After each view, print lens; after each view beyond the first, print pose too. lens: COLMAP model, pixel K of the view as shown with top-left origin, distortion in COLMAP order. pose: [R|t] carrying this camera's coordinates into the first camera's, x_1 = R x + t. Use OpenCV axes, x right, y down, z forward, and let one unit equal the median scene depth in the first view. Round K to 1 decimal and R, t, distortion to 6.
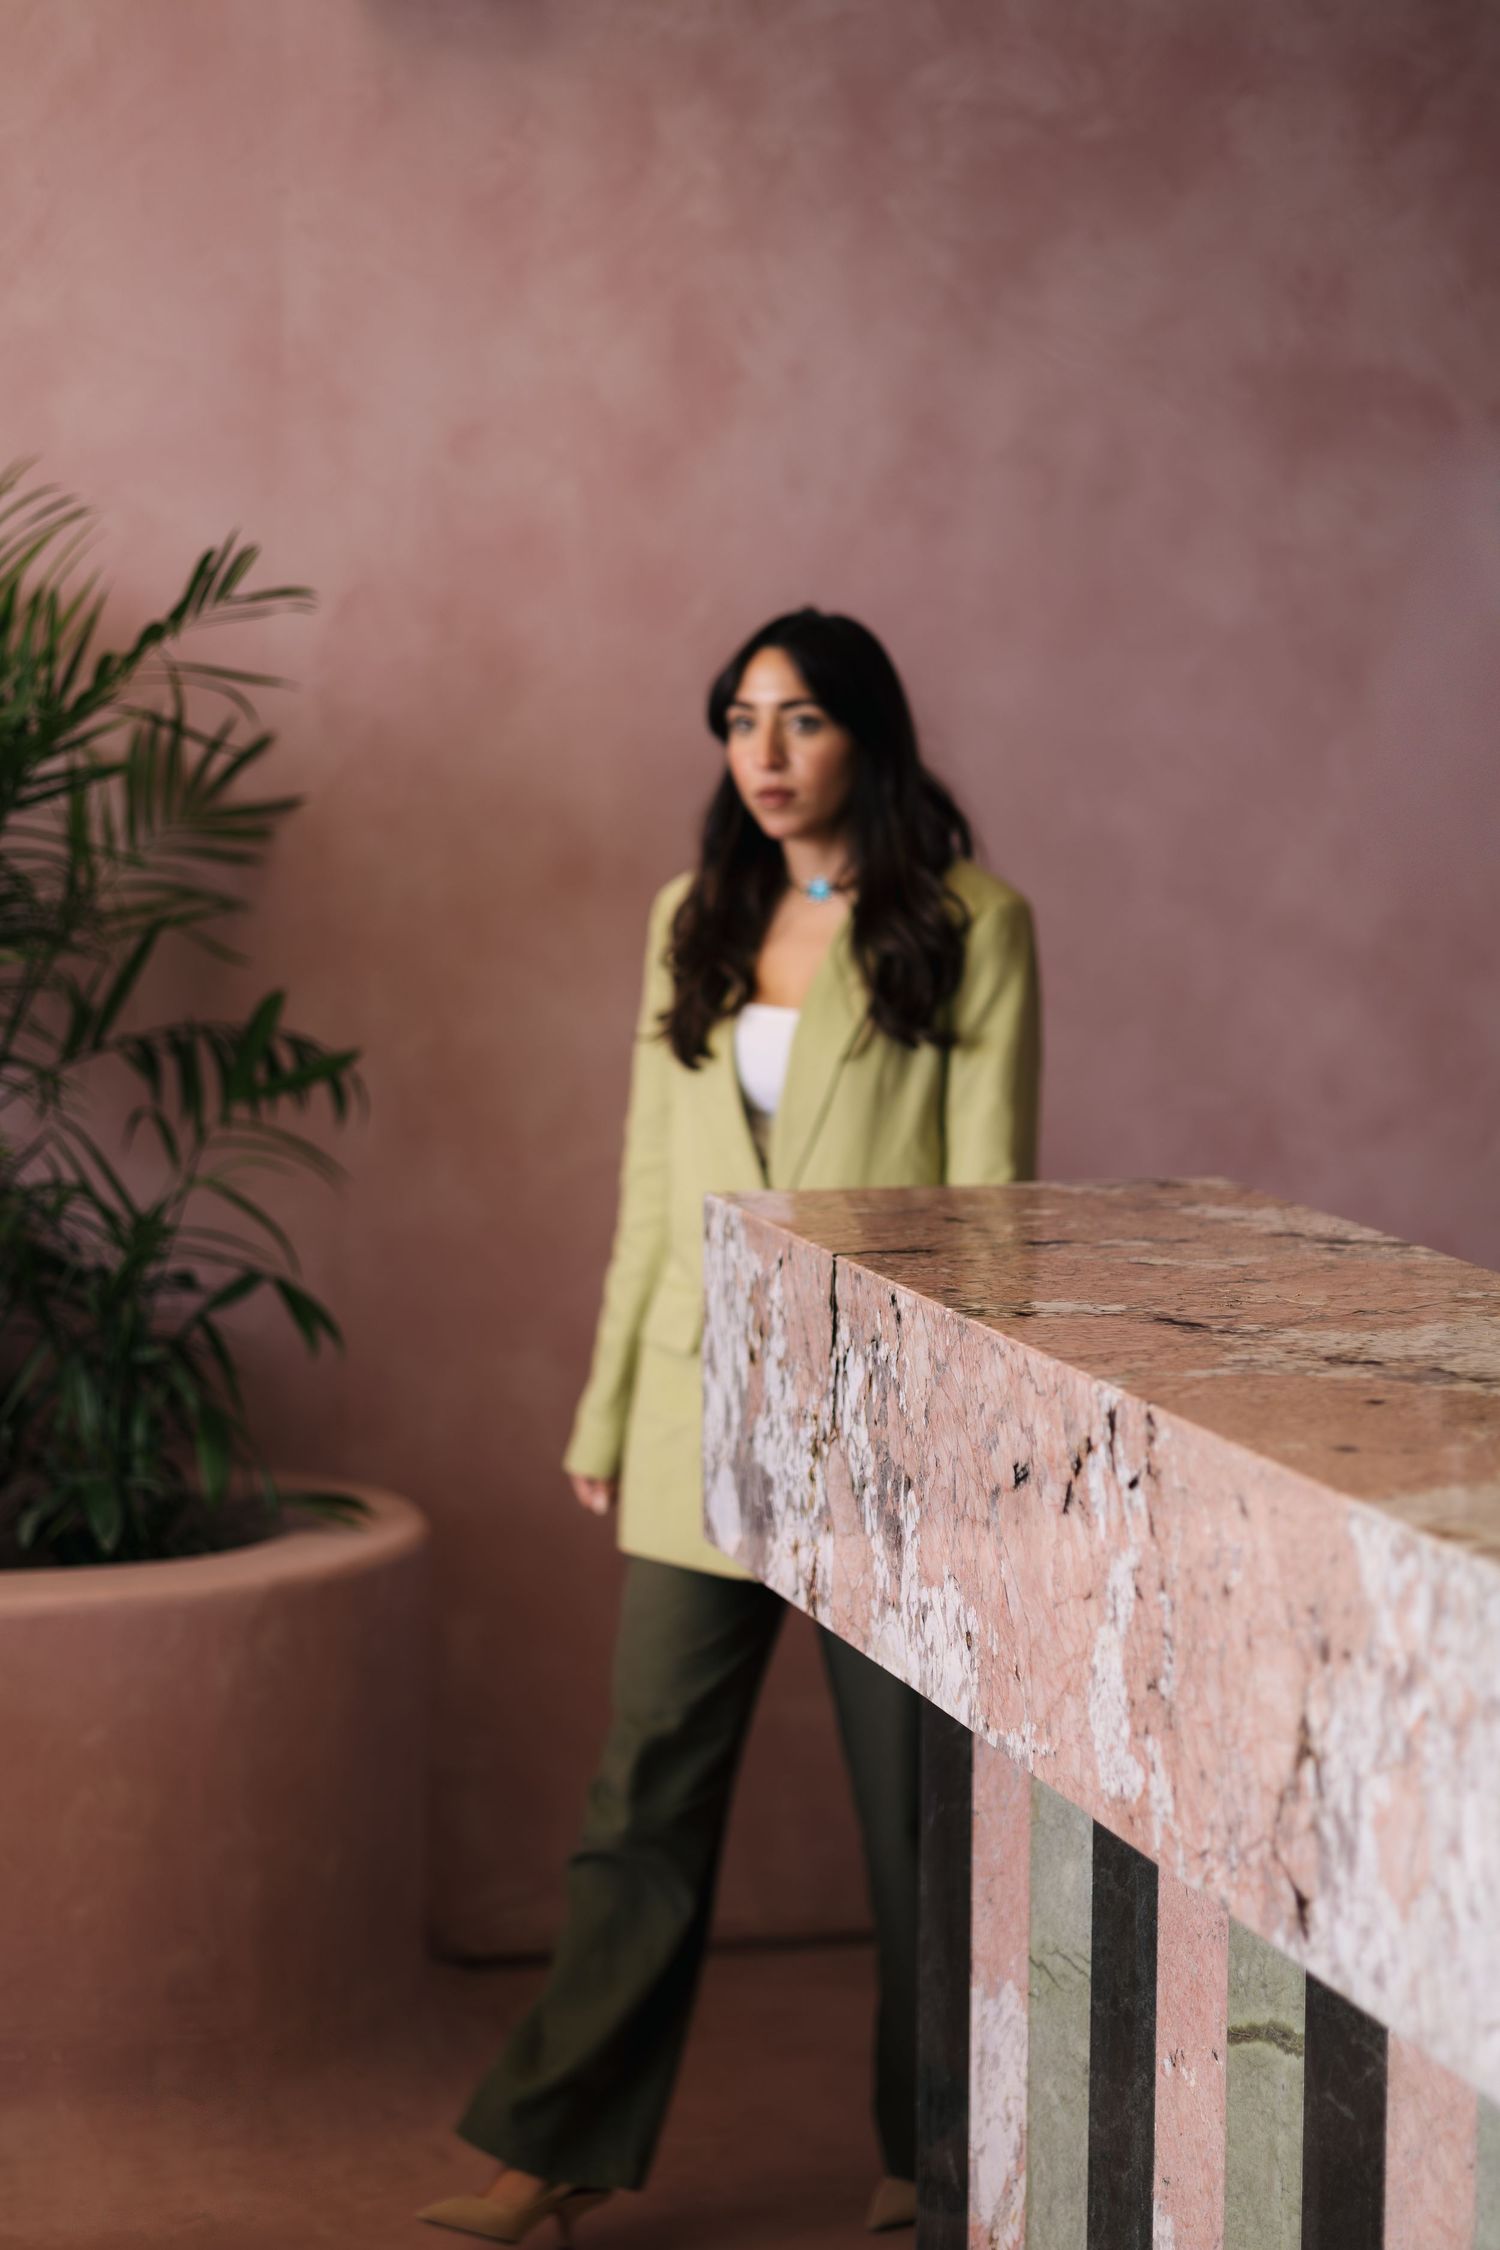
lens RADIAL K [[5395.8, 0, 590.7], [0, 5395.8, 842.0], [0, 0, 1]] dist [-0.053900, 0.156362]
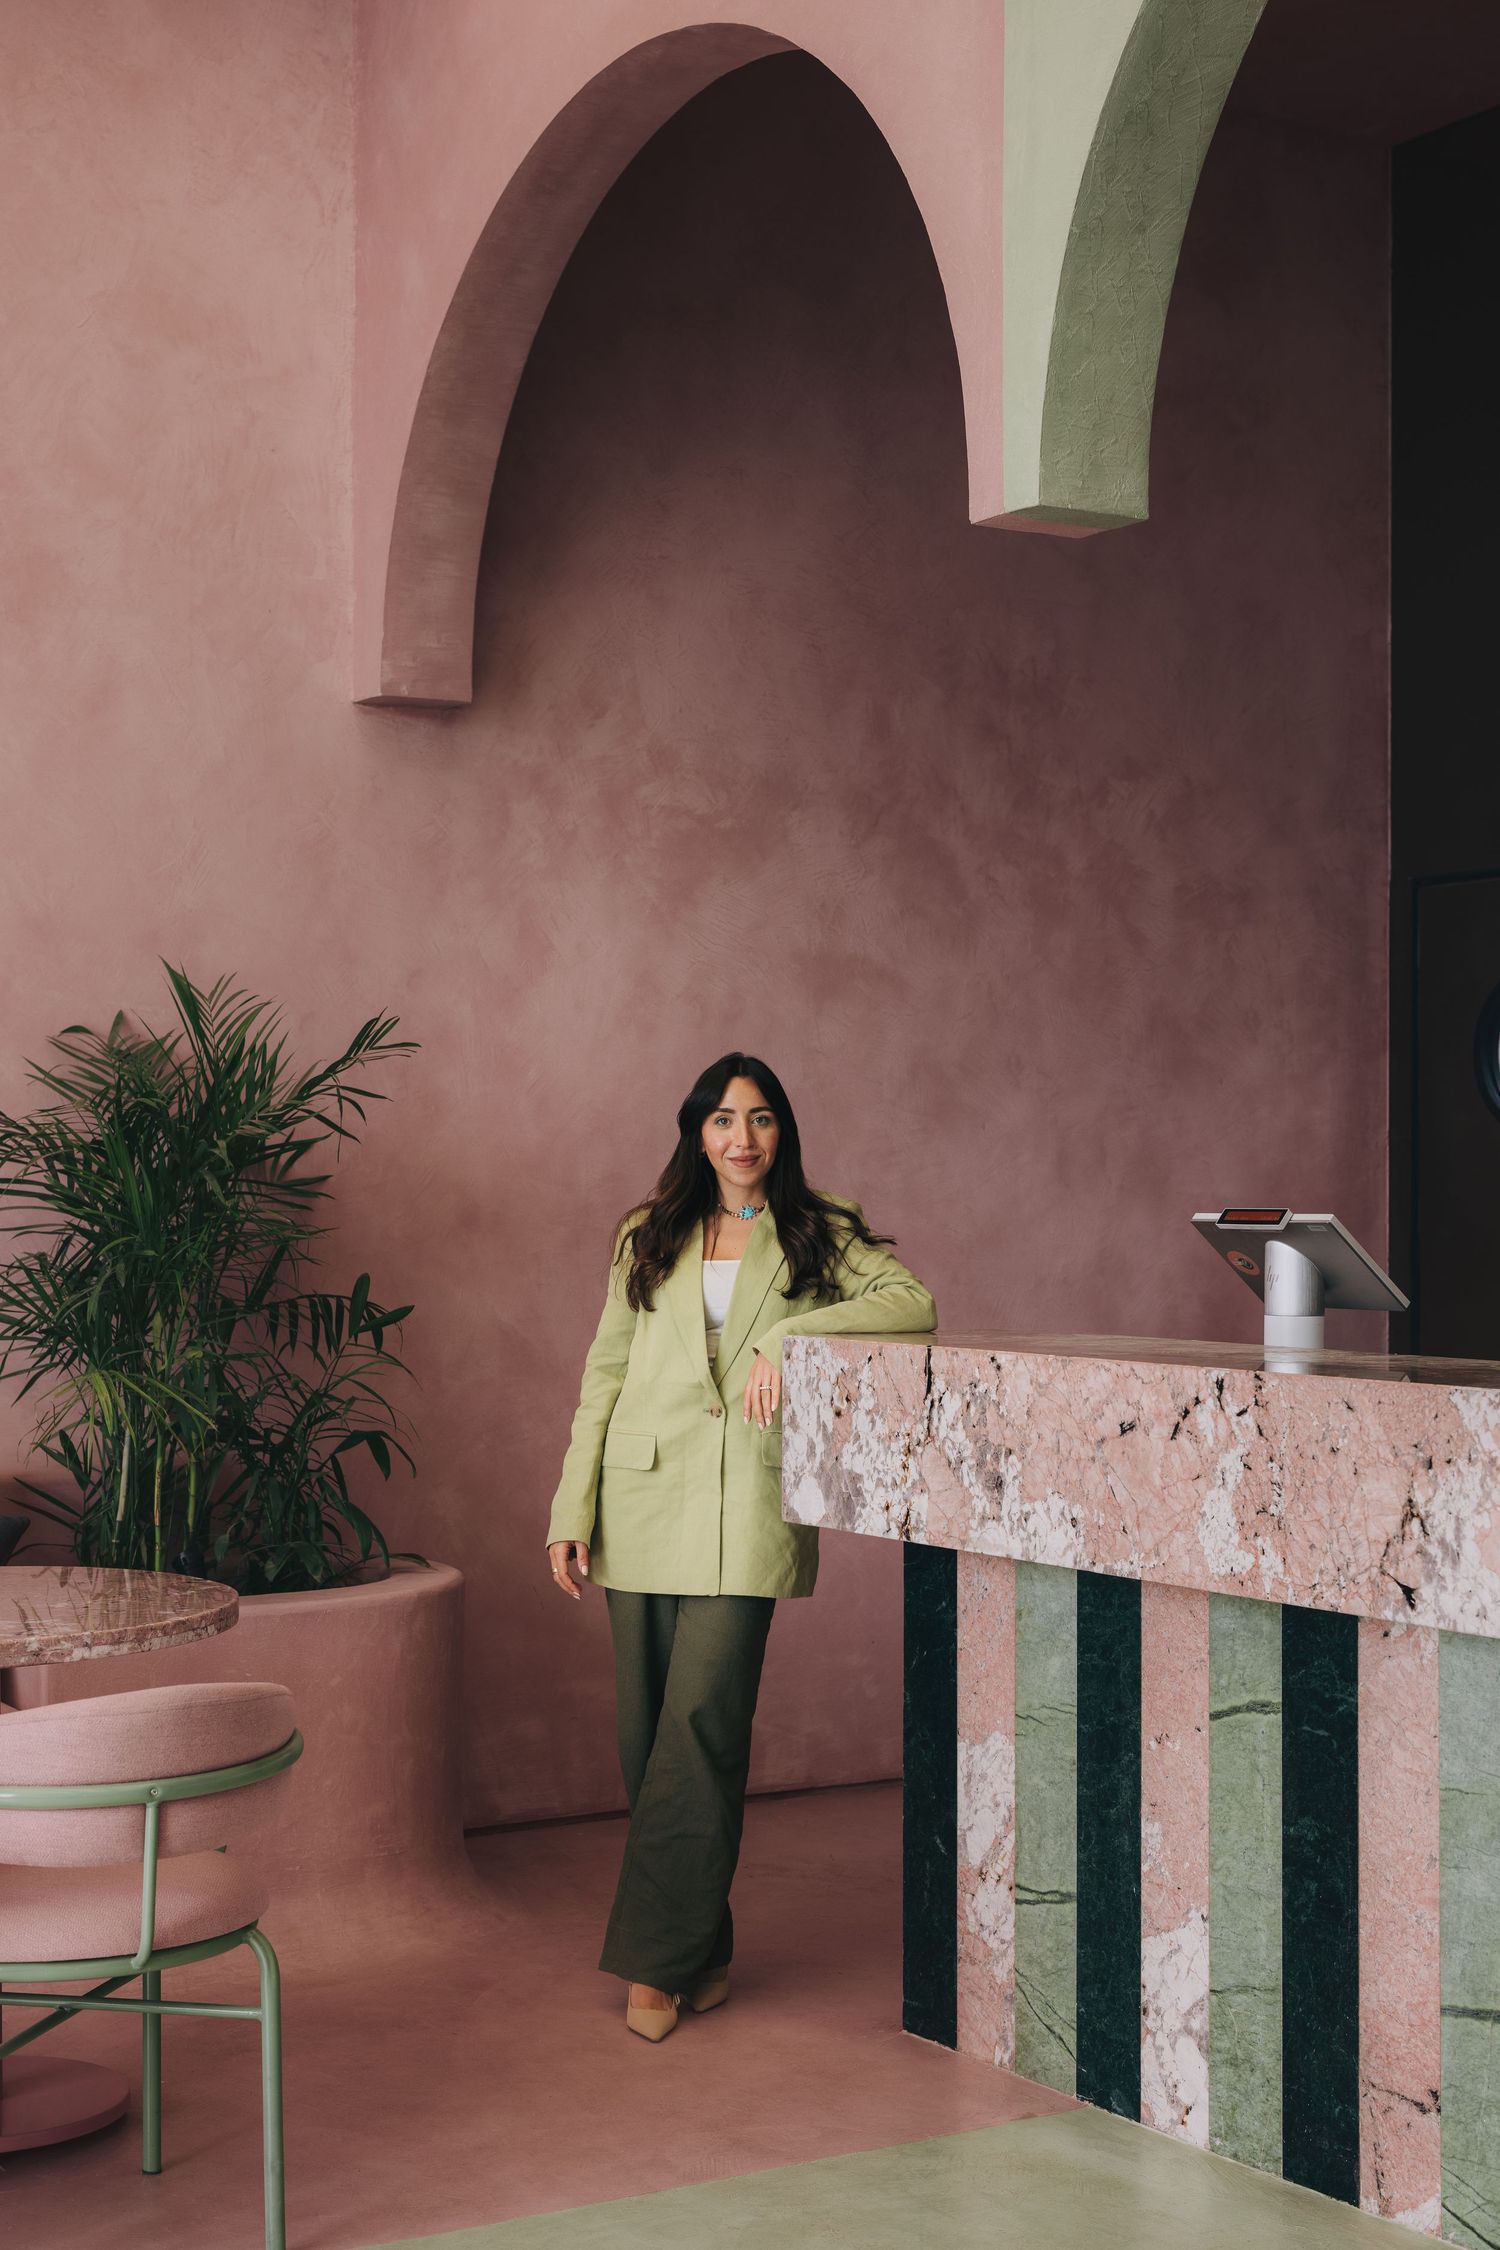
lens RADIAL K [[3196.0, 0, 750.0], [0, 3196.0, 1125.0], [0, 0, 1]] dist [0.009756, -0.046817]
pose [[0.945981, 0.006514, 0.324156, -0.401843], [0.018392, 0.997110, -0.073709, 0.084256], [-0.323700, 0.075689, 0.943128, -0.064584]]
